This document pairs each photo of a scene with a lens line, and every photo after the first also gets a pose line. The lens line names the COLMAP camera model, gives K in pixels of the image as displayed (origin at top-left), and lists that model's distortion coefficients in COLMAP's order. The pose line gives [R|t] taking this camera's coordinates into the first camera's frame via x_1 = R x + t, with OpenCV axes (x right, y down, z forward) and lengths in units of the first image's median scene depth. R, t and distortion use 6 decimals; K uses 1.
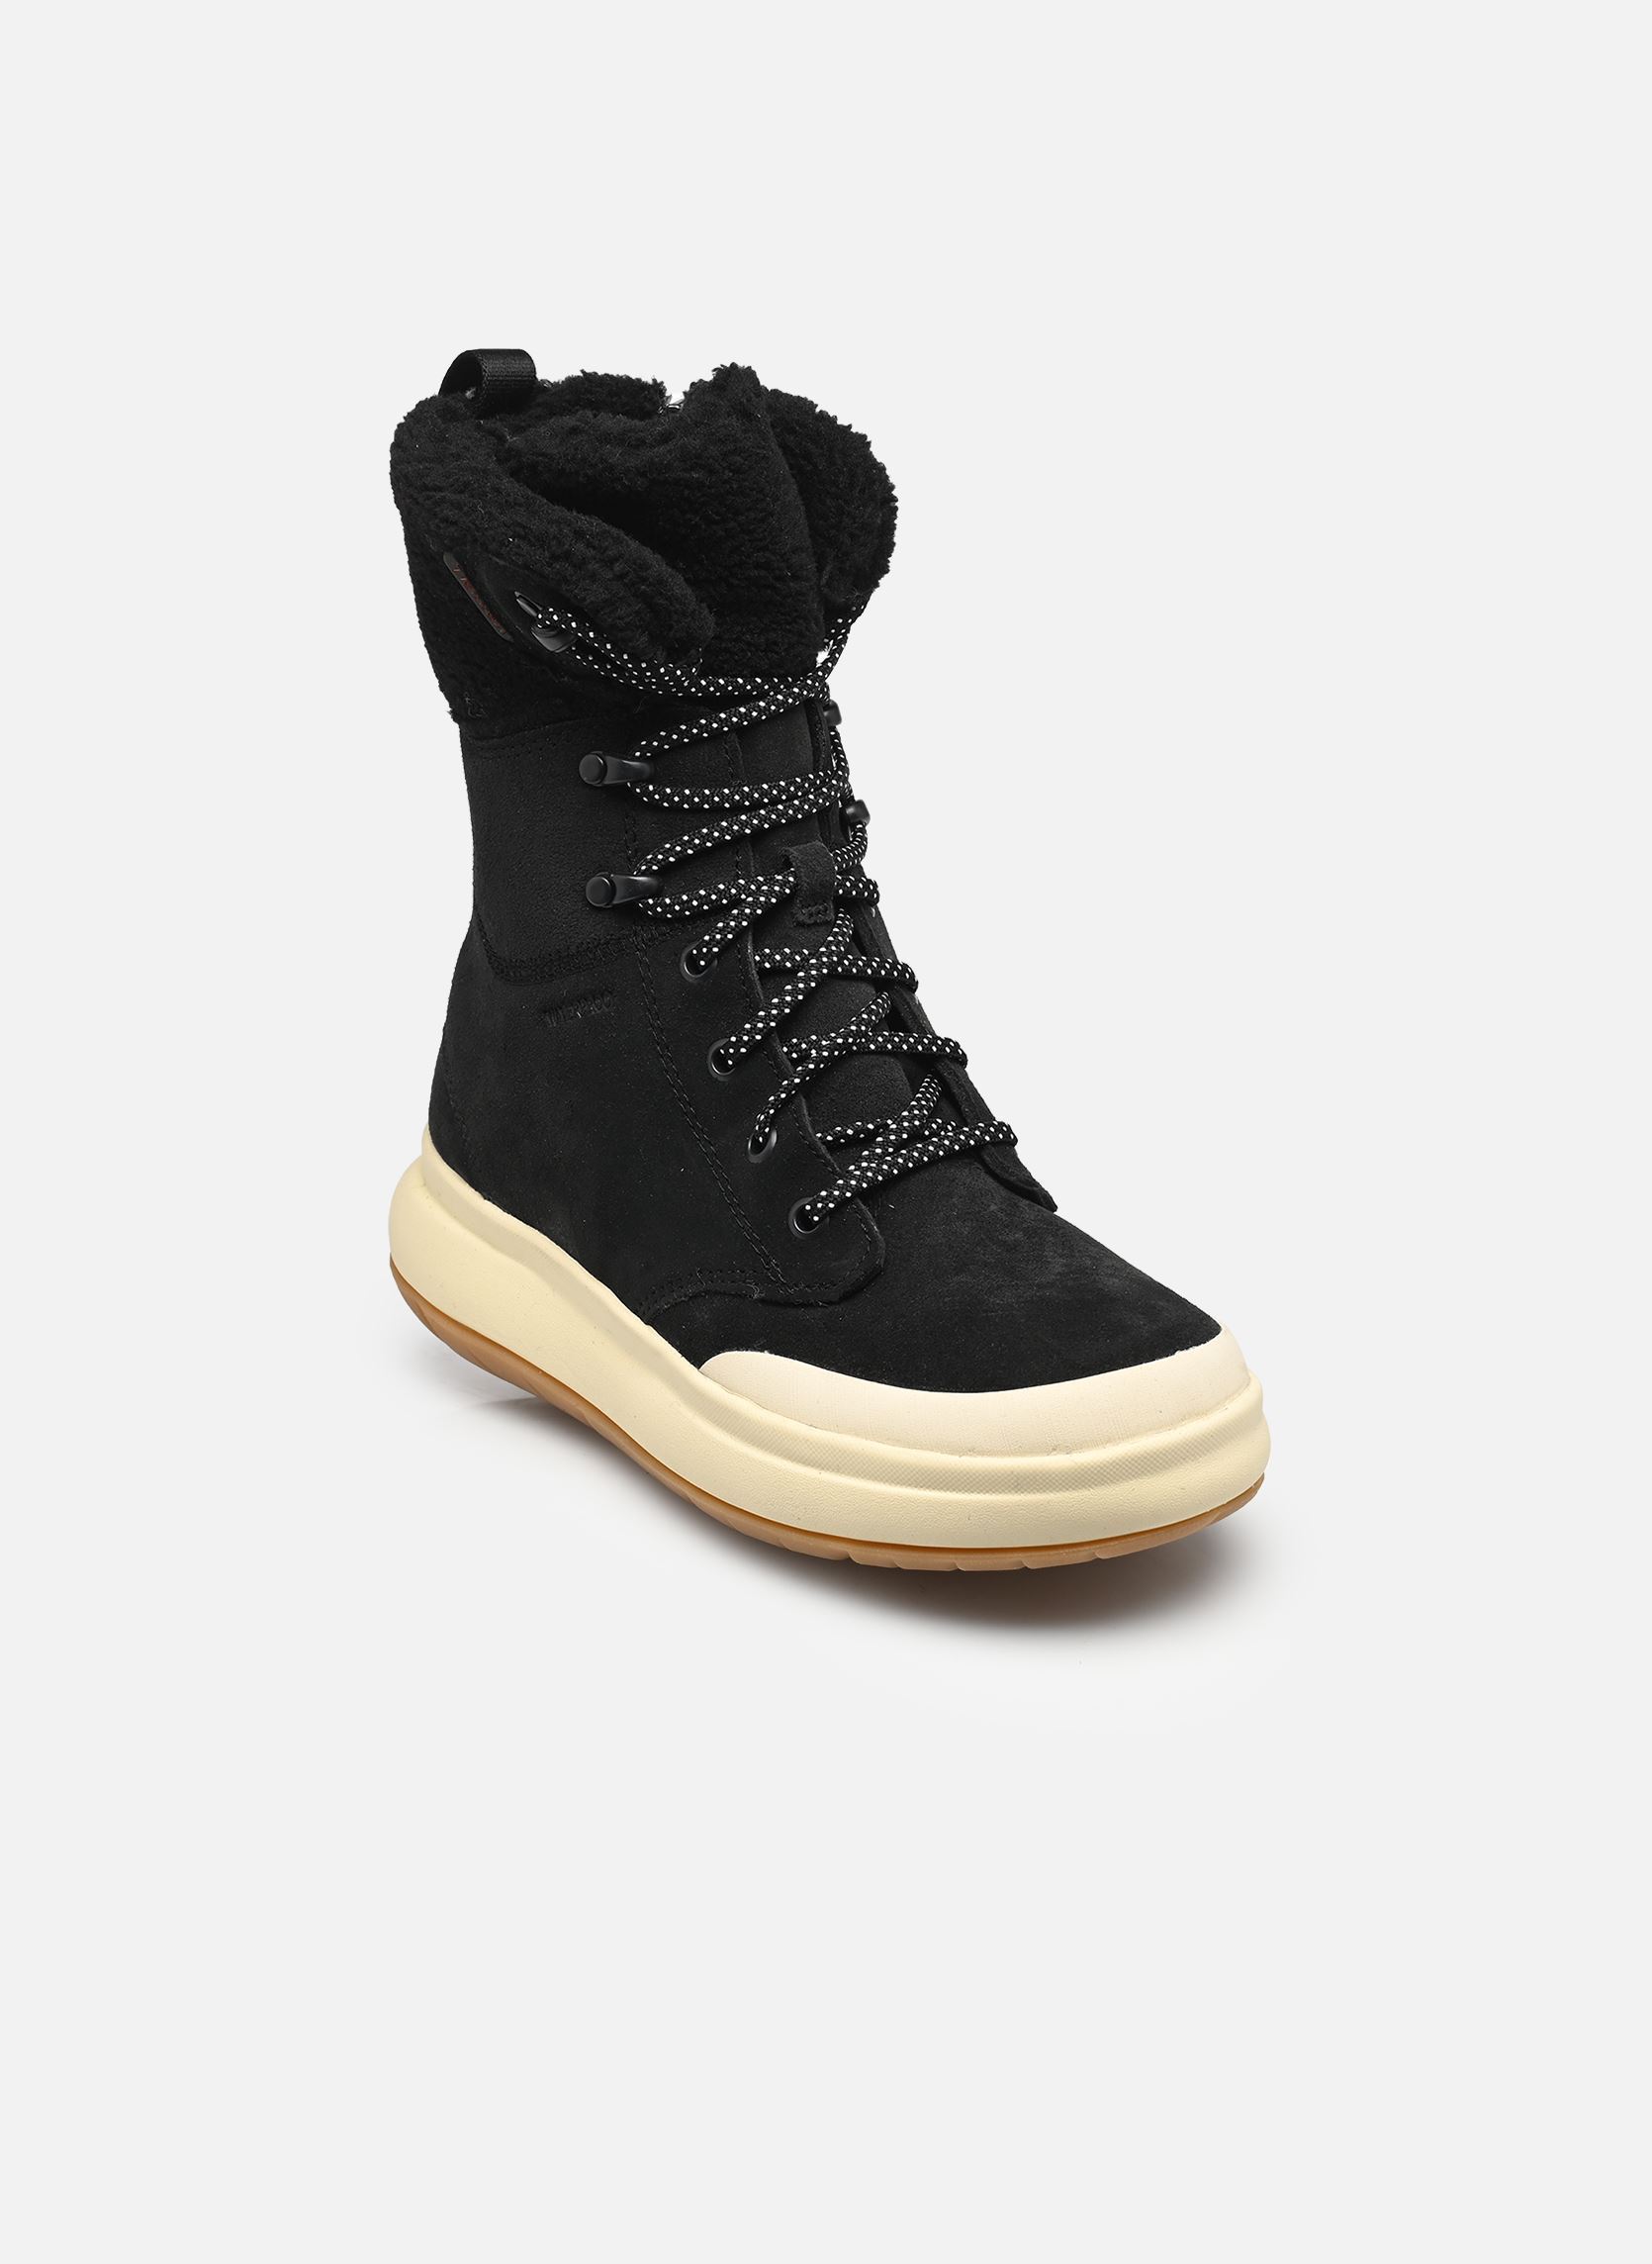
lens RADIAL K [[8396.8, 0, 825.7], [0, 8396.8, 1130.6], [0, 0, 1]] dist [-0.021039, 0.000000]
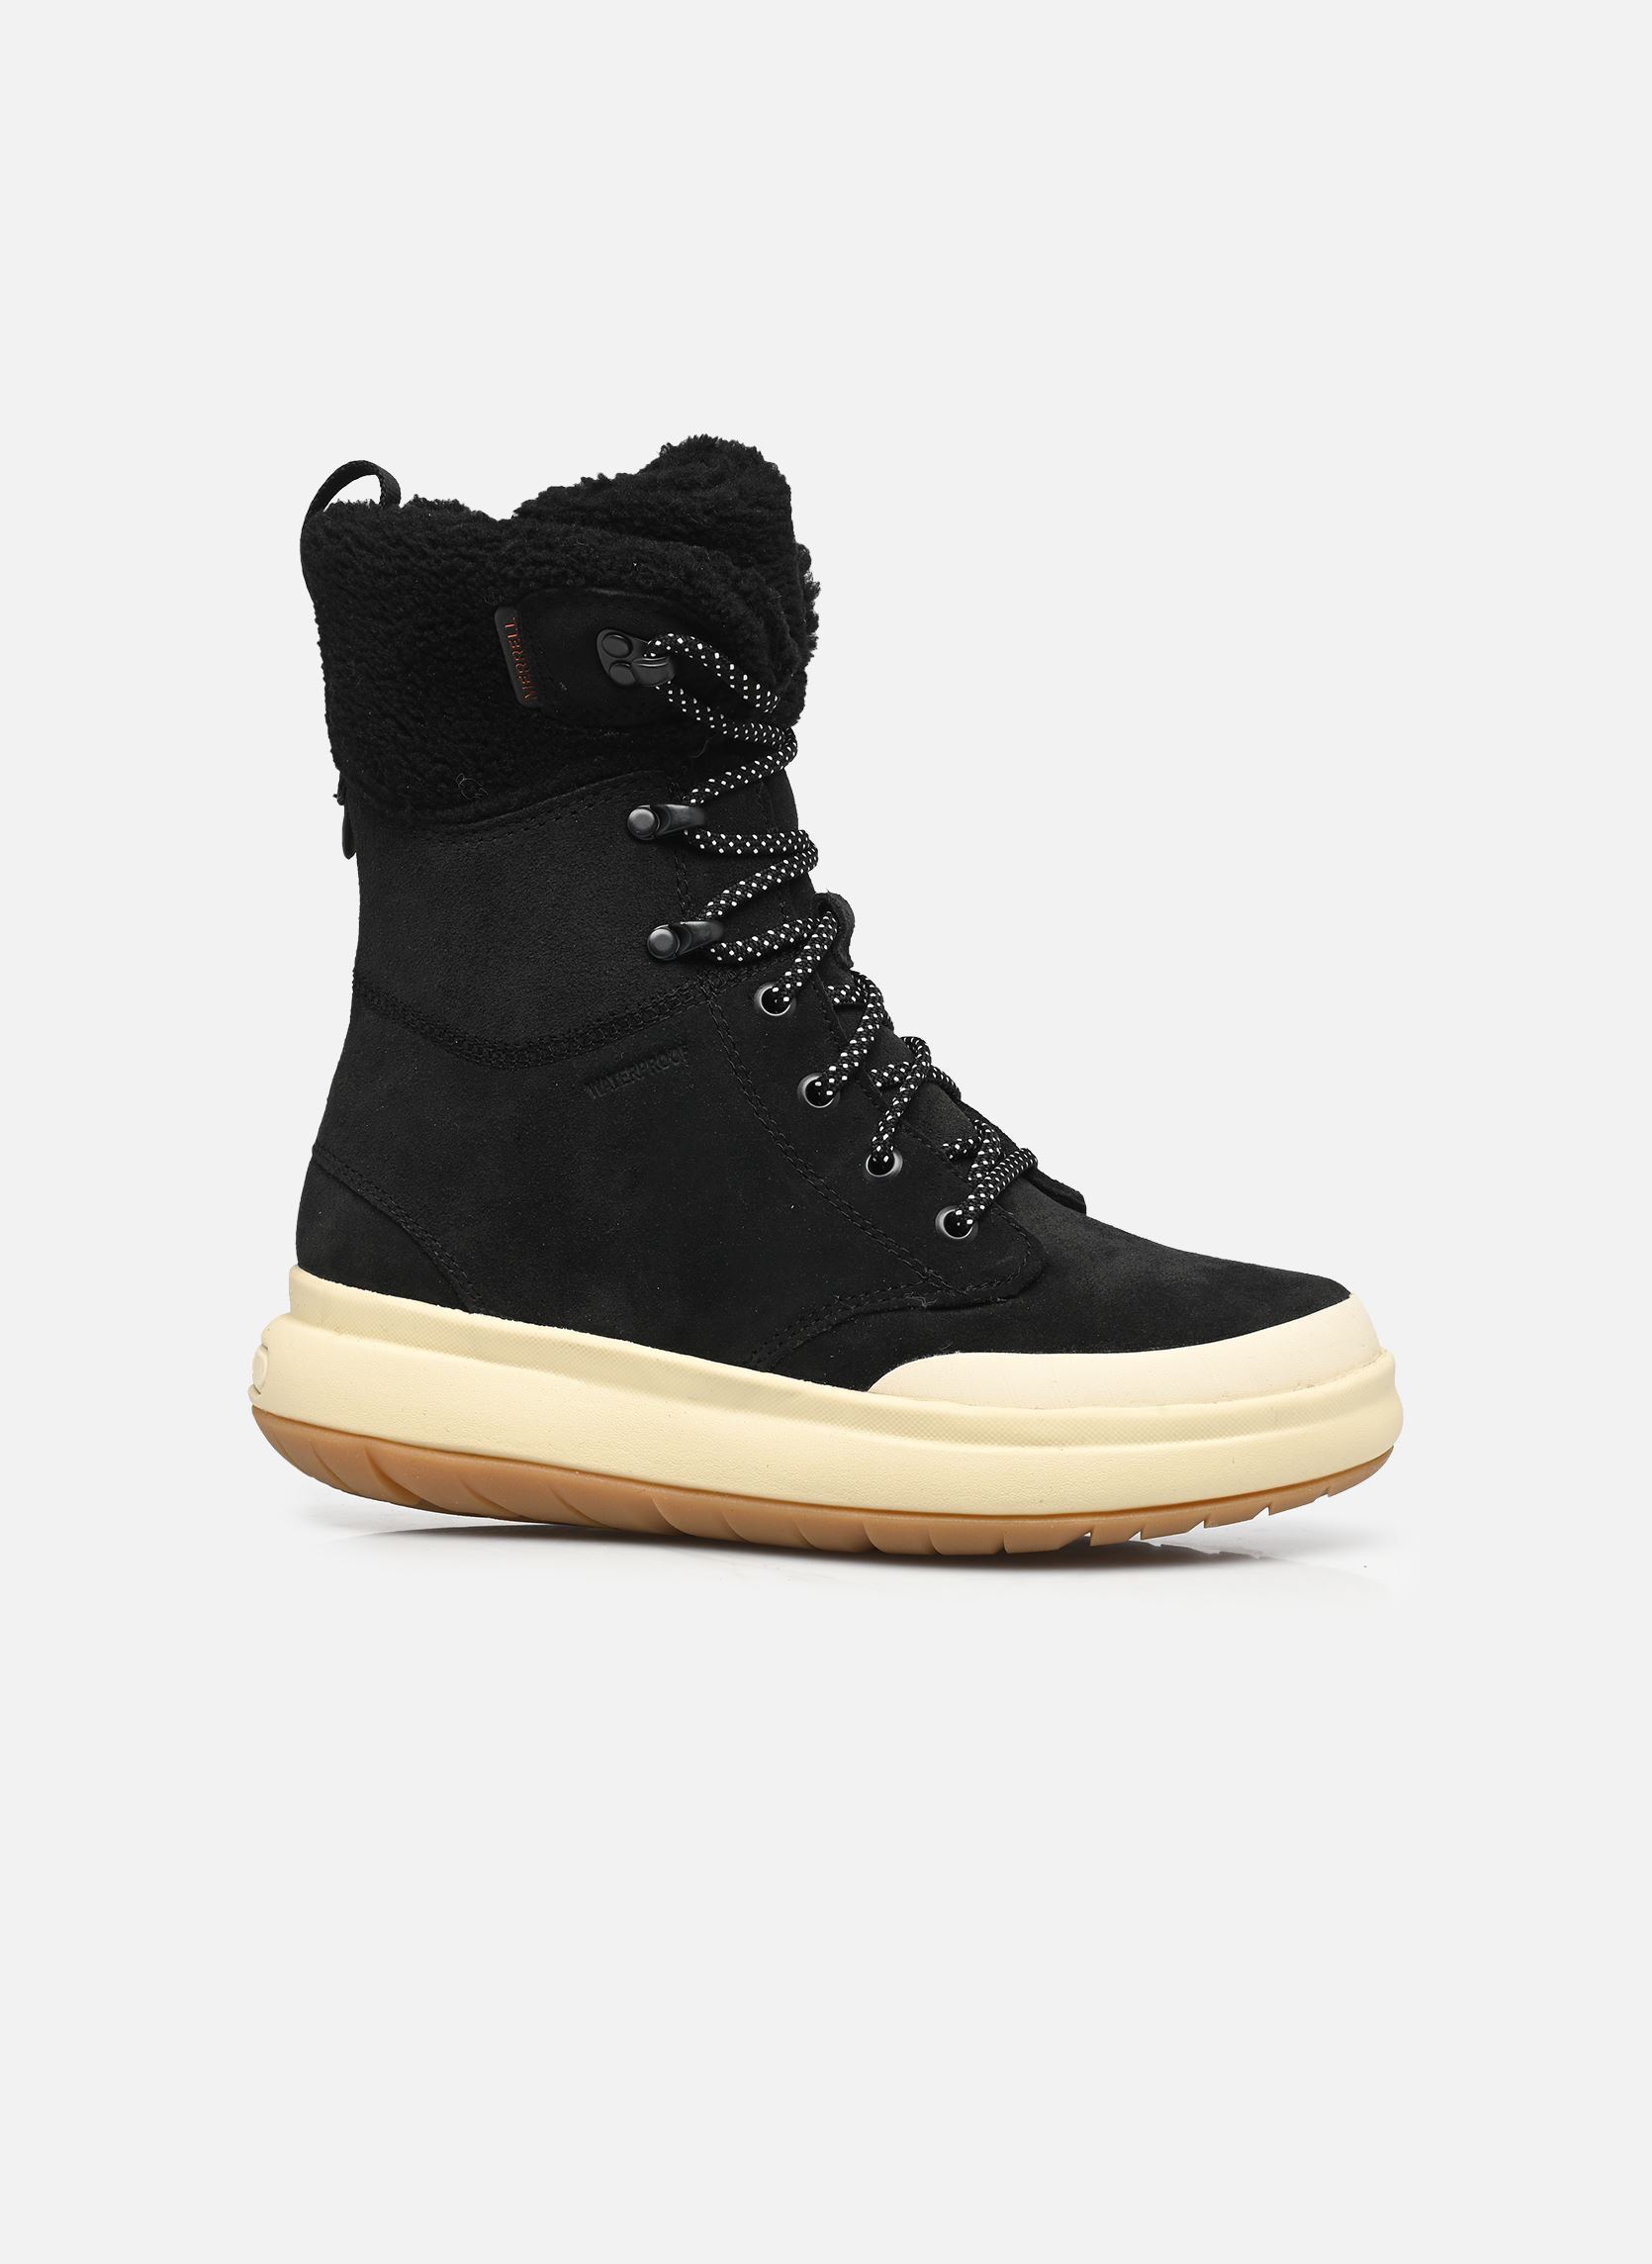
lens RADIAL K [[8396.8, 0, 827.2], [0, 8396.8, 1132.6], [0, 0, 1]] dist [-0.021039, 0.000000]
pose [[0.716496, -0.004956, 0.697574, -0.709034], [0.199406, 0.959705, -0.197997, 0.194299], [-0.668484, 0.280964, 0.688613, 0.311697]]
